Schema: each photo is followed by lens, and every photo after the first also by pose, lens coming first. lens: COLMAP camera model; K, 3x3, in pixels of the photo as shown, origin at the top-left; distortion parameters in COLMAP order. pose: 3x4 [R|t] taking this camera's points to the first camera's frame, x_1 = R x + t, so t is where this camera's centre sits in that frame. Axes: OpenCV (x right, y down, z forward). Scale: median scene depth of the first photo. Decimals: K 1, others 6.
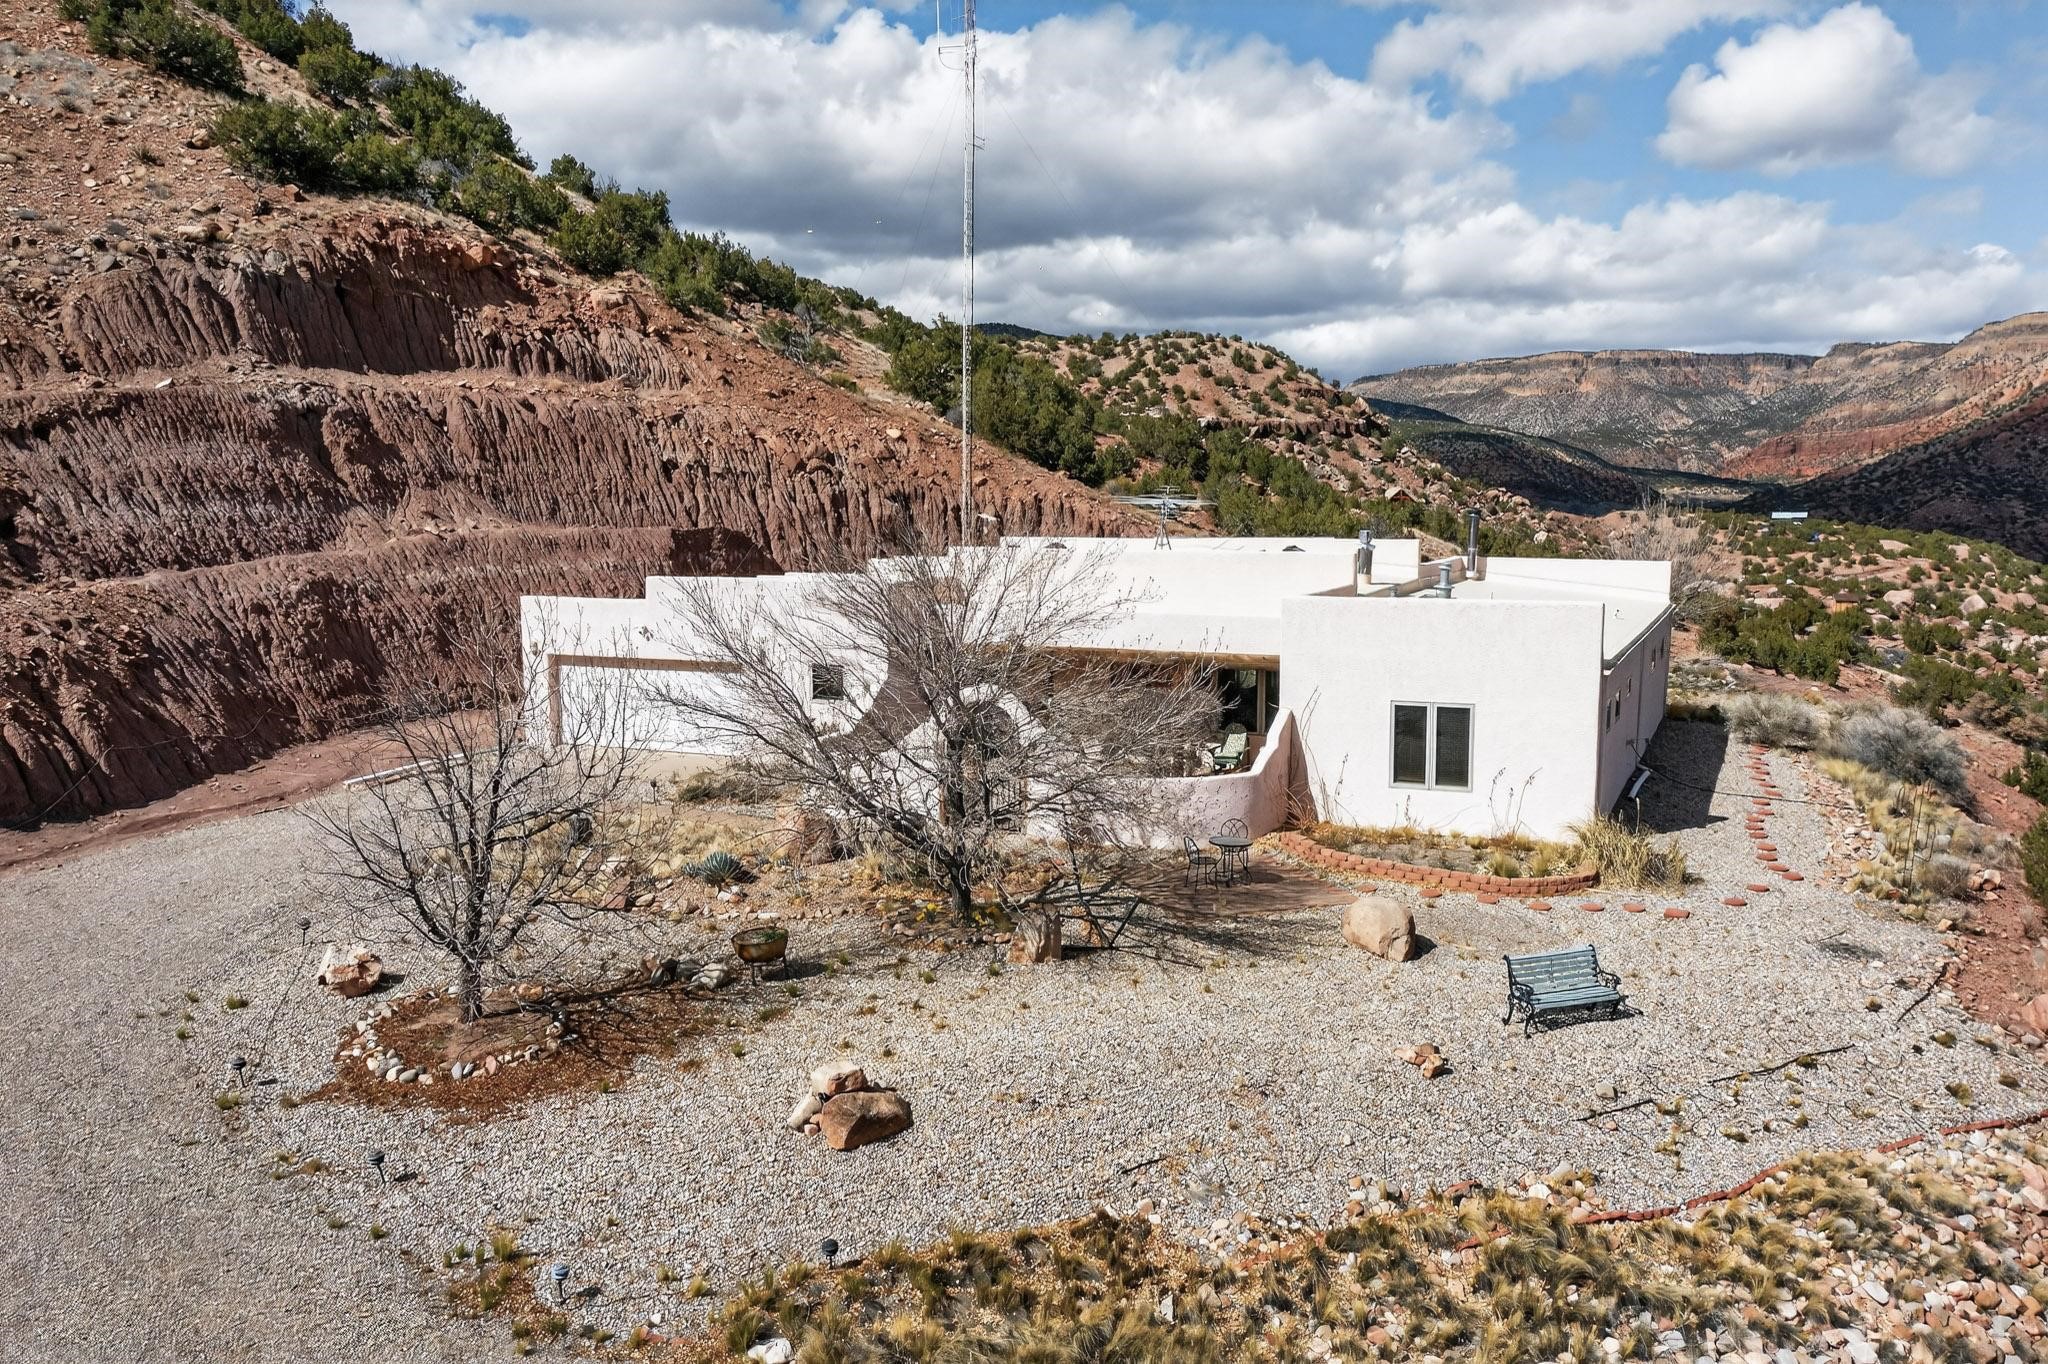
lens RADIAL K [[1618.3, 0, 1019.4], [0, 1618.3, 688.1], [0, 0, 1]] dist [-0.019361, 0.003246]
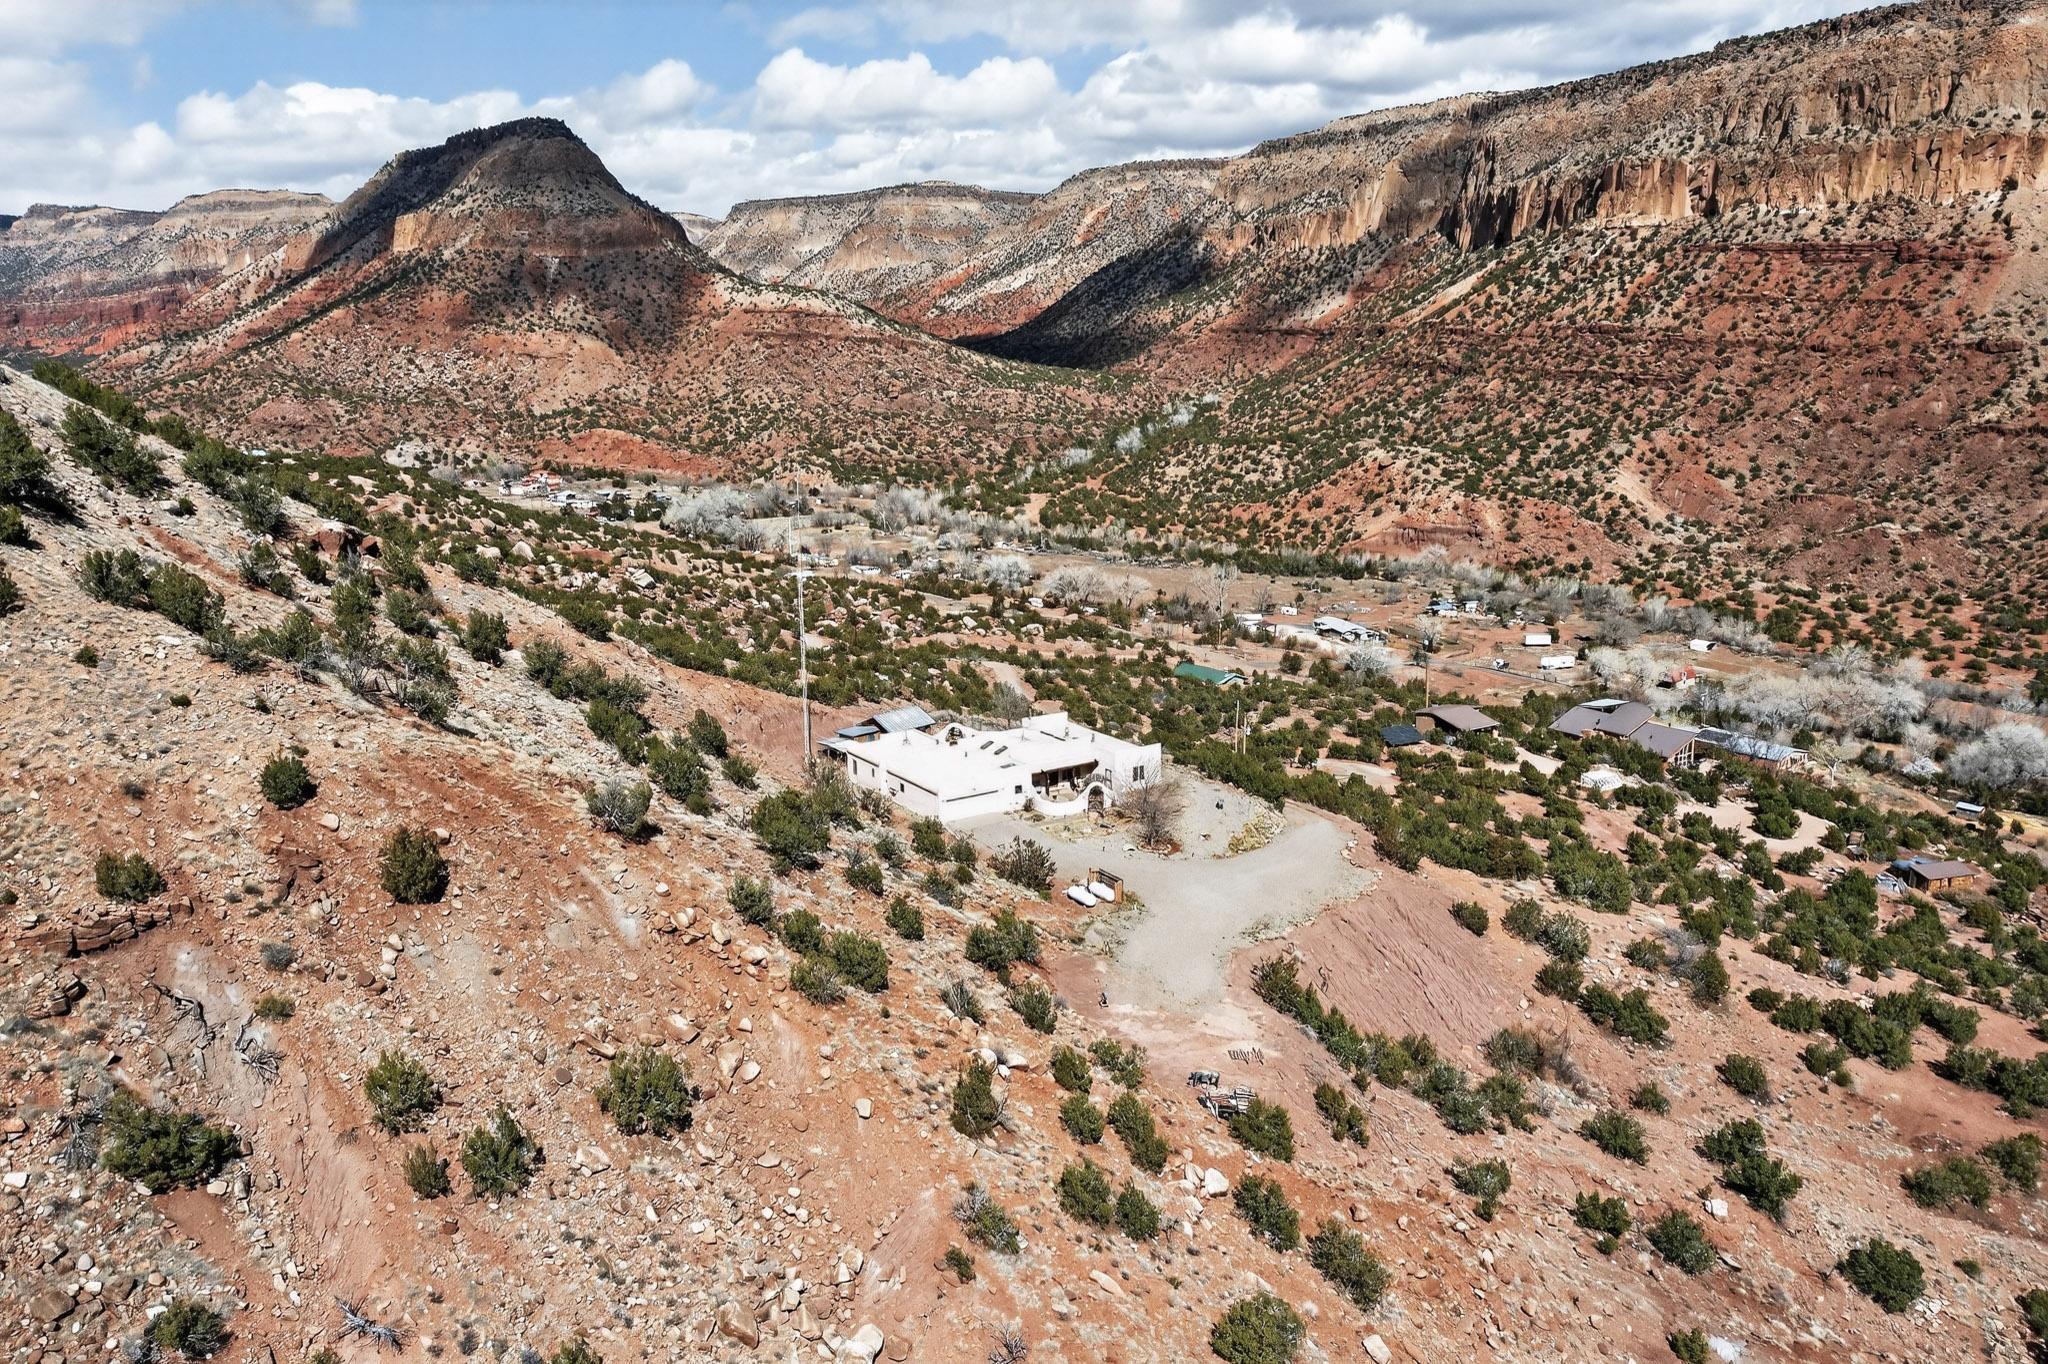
lens RADIAL K [[1621.9, 0, 1017.2], [0, 1621.9, 680.4], [0, 0, 1]] dist [-0.019371, 0.005684]
pose [[0.528254, -0.185998, 0.828464, -1.877250], [0.115369, 0.982386, 0.146993, -0.475944], [-0.841212, 0.017930, 0.540408, -0.692264]]
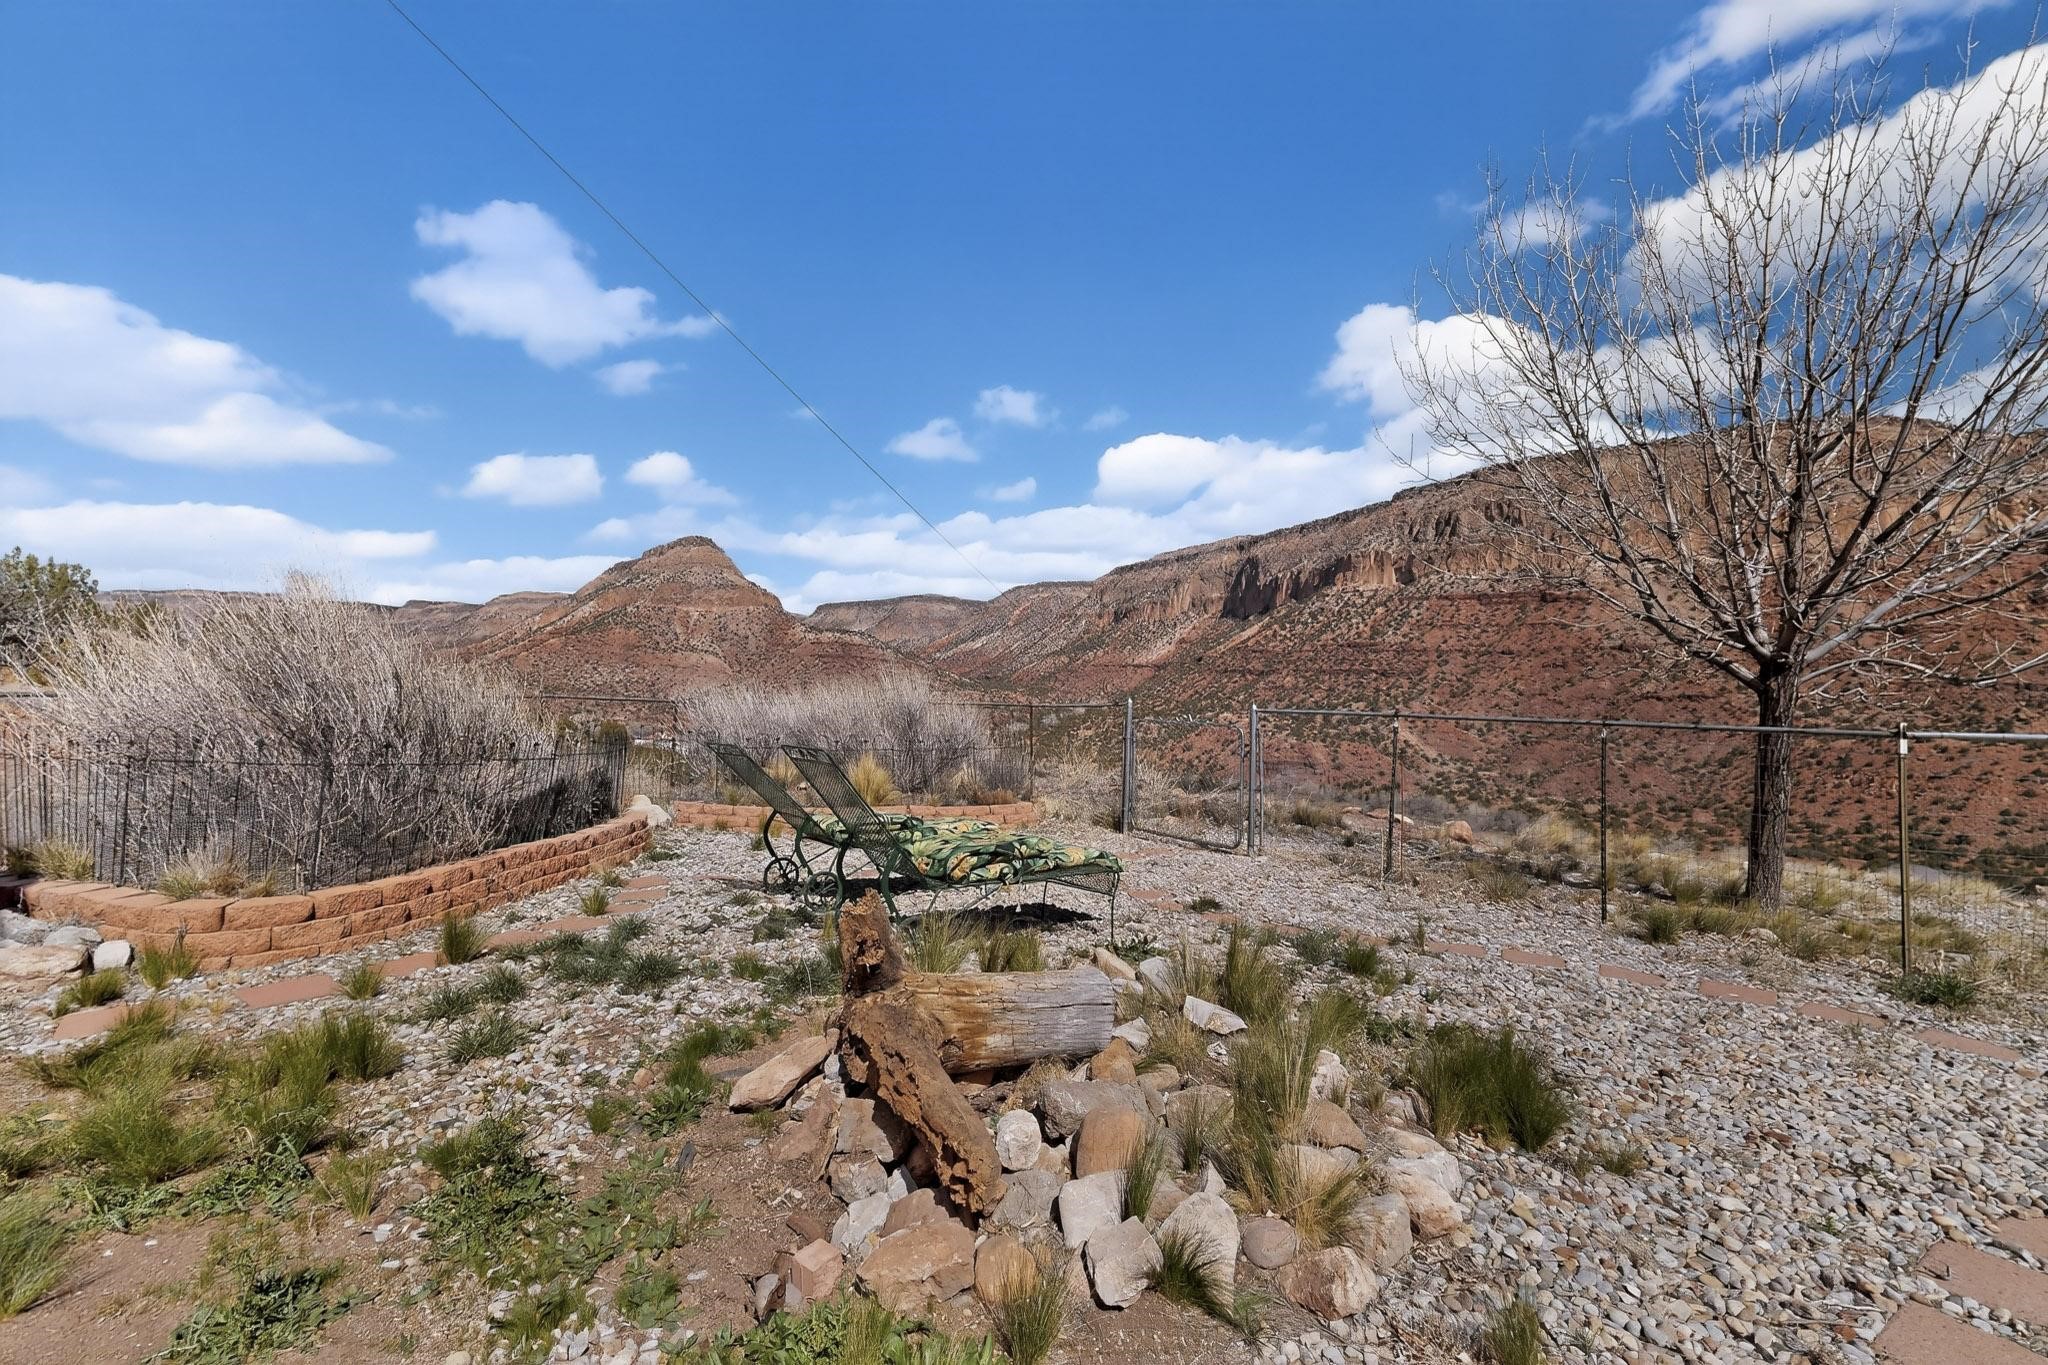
lens RADIAL K [[887.1, 0, 1024.1], [0, 887.1, 687.0], [0, 0, 1]] dist [0.009186, -0.004562]
pose [[0.479814, 0.001865, 0.877368, 0.153870], [0.104578, 0.992747, -0.059301, -0.034070], [-0.871115, 0.120207, 0.476139, 0.745582]]
